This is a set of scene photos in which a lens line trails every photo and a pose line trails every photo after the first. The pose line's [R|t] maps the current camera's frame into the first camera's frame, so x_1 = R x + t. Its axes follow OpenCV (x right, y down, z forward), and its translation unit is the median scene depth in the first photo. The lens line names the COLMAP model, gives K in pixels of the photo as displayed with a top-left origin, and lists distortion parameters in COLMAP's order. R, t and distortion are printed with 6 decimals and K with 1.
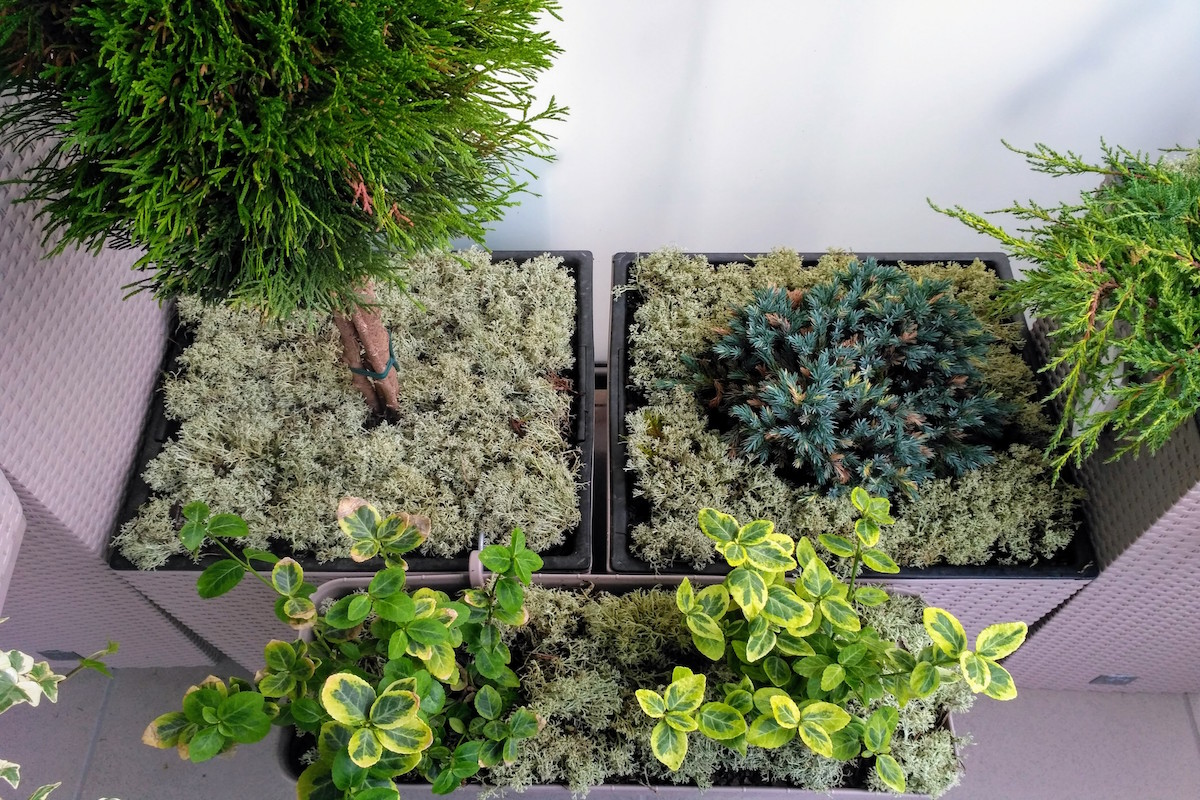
lens RADIAL K [[948.1, 0, 600.0], [0, 948.1, 400.0], [0, 0, 1]] dist [0.069746, -0.219298]
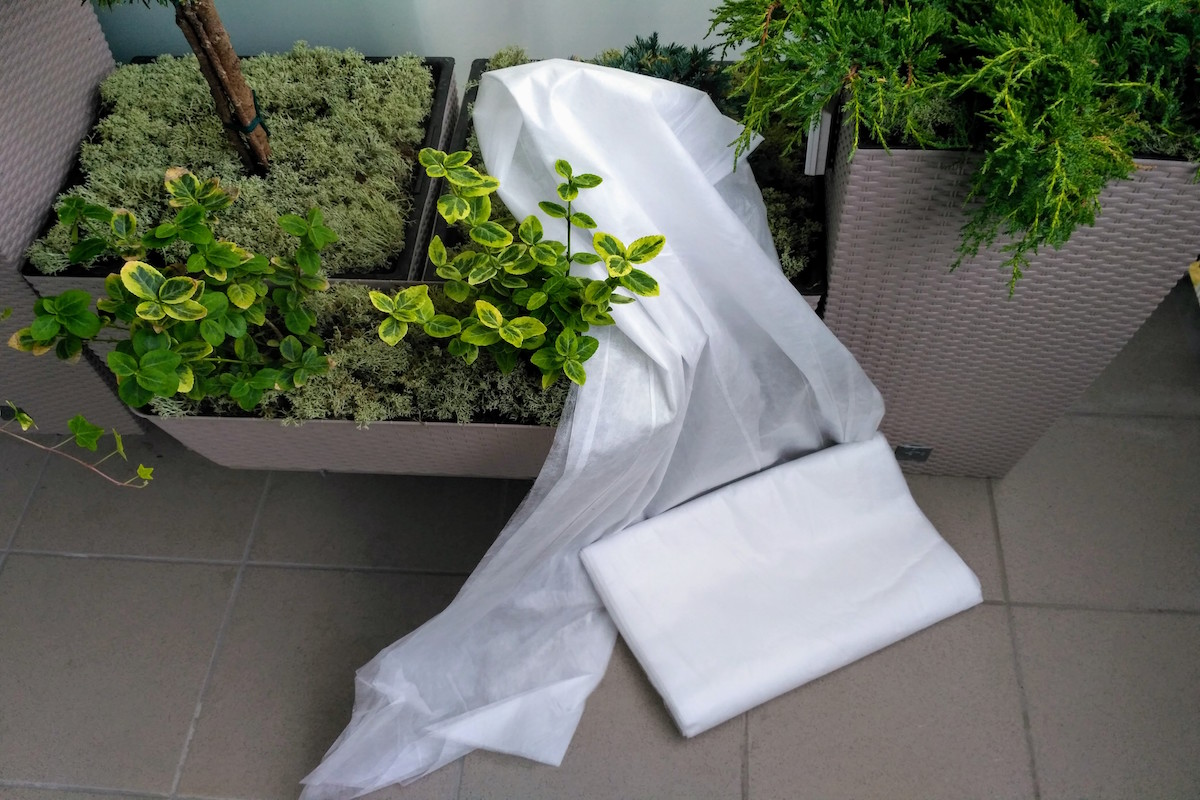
lens RADIAL K [[960.7, 0, 632.4], [0, 960.7, 433.1], [0, 0, 1]] dist [0.078741, -0.192987]
pose [[0.998837, 0.028890, -0.038613, 0.376308], [-0.028510, 0.999540, 0.010365, 0.398093], [0.038895, -0.009252, 0.999200, -0.244199]]
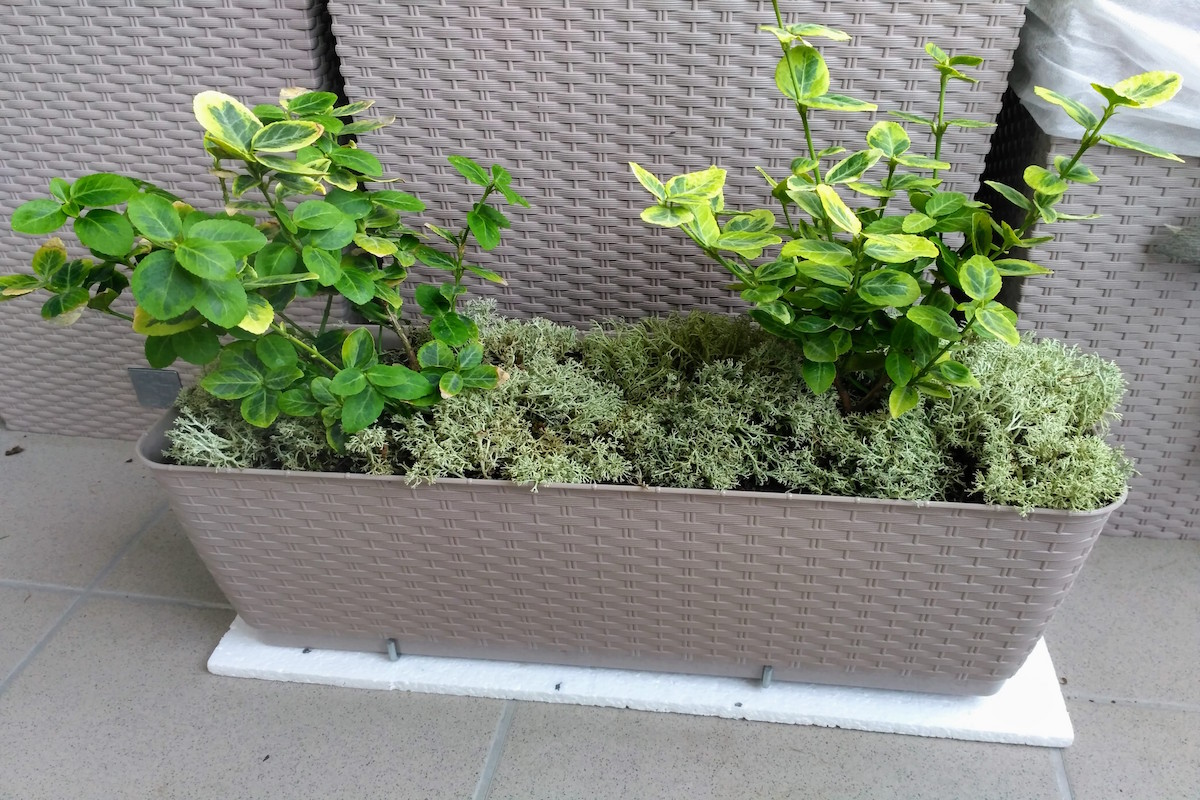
lens RADIAL K [[960.7, 0, 632.4], [0, 960.7, 433.1], [0, 0, 1]] dist [0.078741, -0.192987]
pose [[0.994342, 0.055350, -0.090666, 0.100467], [-0.087863, 0.908232, -0.409140, 0.655940], [0.059700, 0.414791, 0.907956, 0.361318]]
